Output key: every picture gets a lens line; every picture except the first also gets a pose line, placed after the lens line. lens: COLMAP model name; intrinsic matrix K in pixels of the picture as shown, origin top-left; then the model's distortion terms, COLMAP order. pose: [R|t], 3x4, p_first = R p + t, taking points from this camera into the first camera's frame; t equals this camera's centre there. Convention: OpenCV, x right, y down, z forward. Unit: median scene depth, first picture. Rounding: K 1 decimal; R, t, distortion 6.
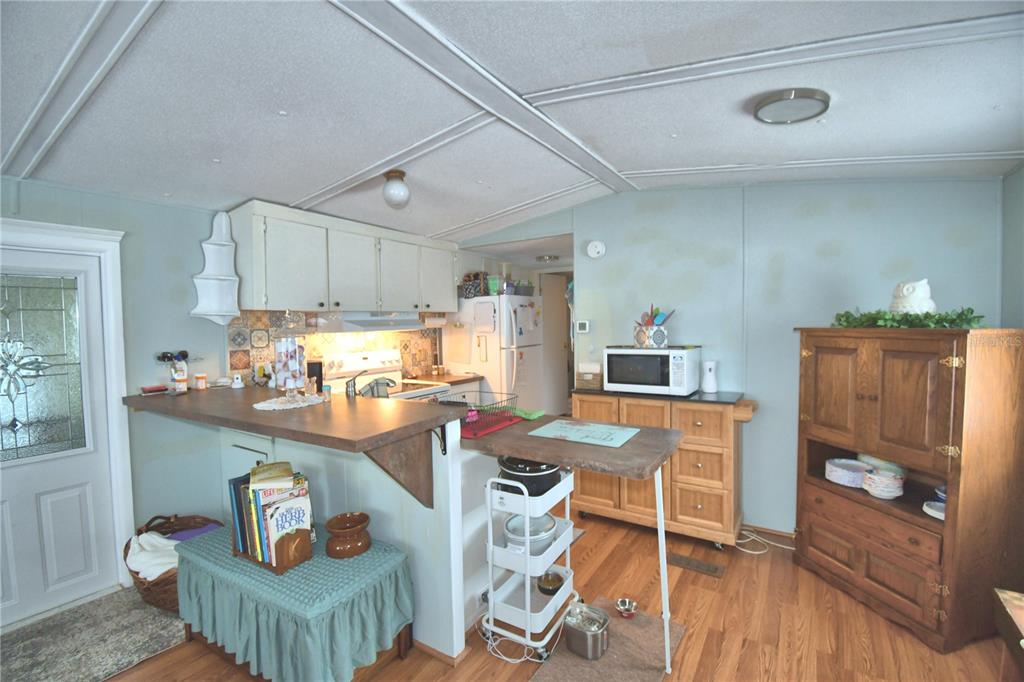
lens RADIAL K [[447.3, 0, 512.0], [0, 447.3, 341.0], [0, 0, 1]] dist [0.014844, -0.021848]
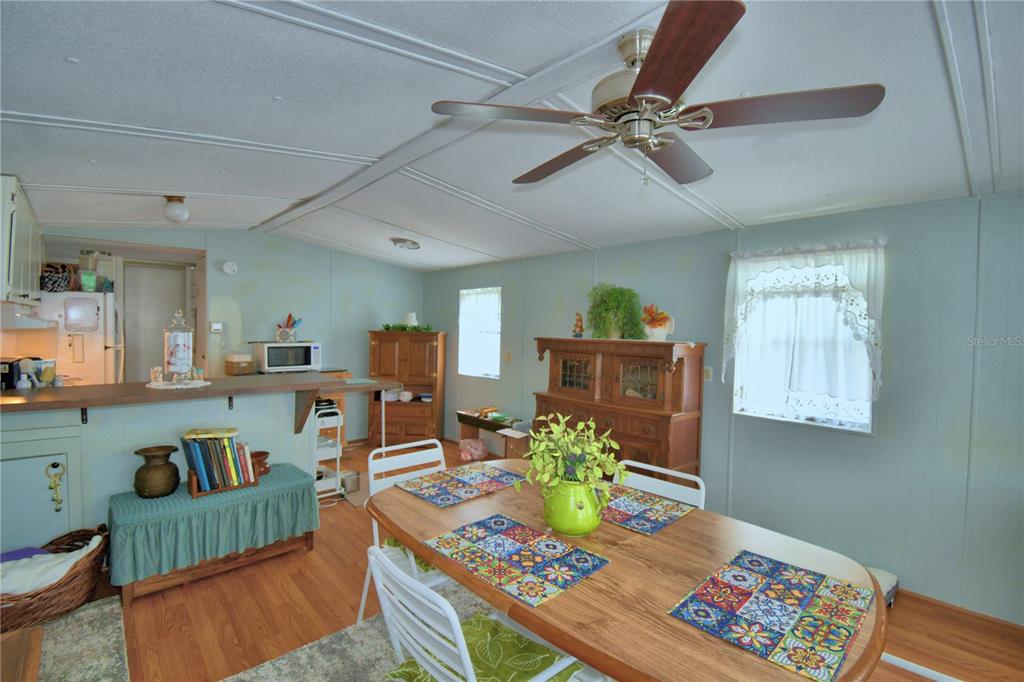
lens RADIAL K [[447.3, 0, 512.0], [0, 447.3, 341.0], [0, 0, 1]] dist [0.014844, -0.021848]
pose [[0.258267, -0.003517, 0.966067, -1.006511], [0.018154, 0.999834, -0.001213, 0.026902], [-0.965903, 0.017851, 0.258288, -0.137309]]
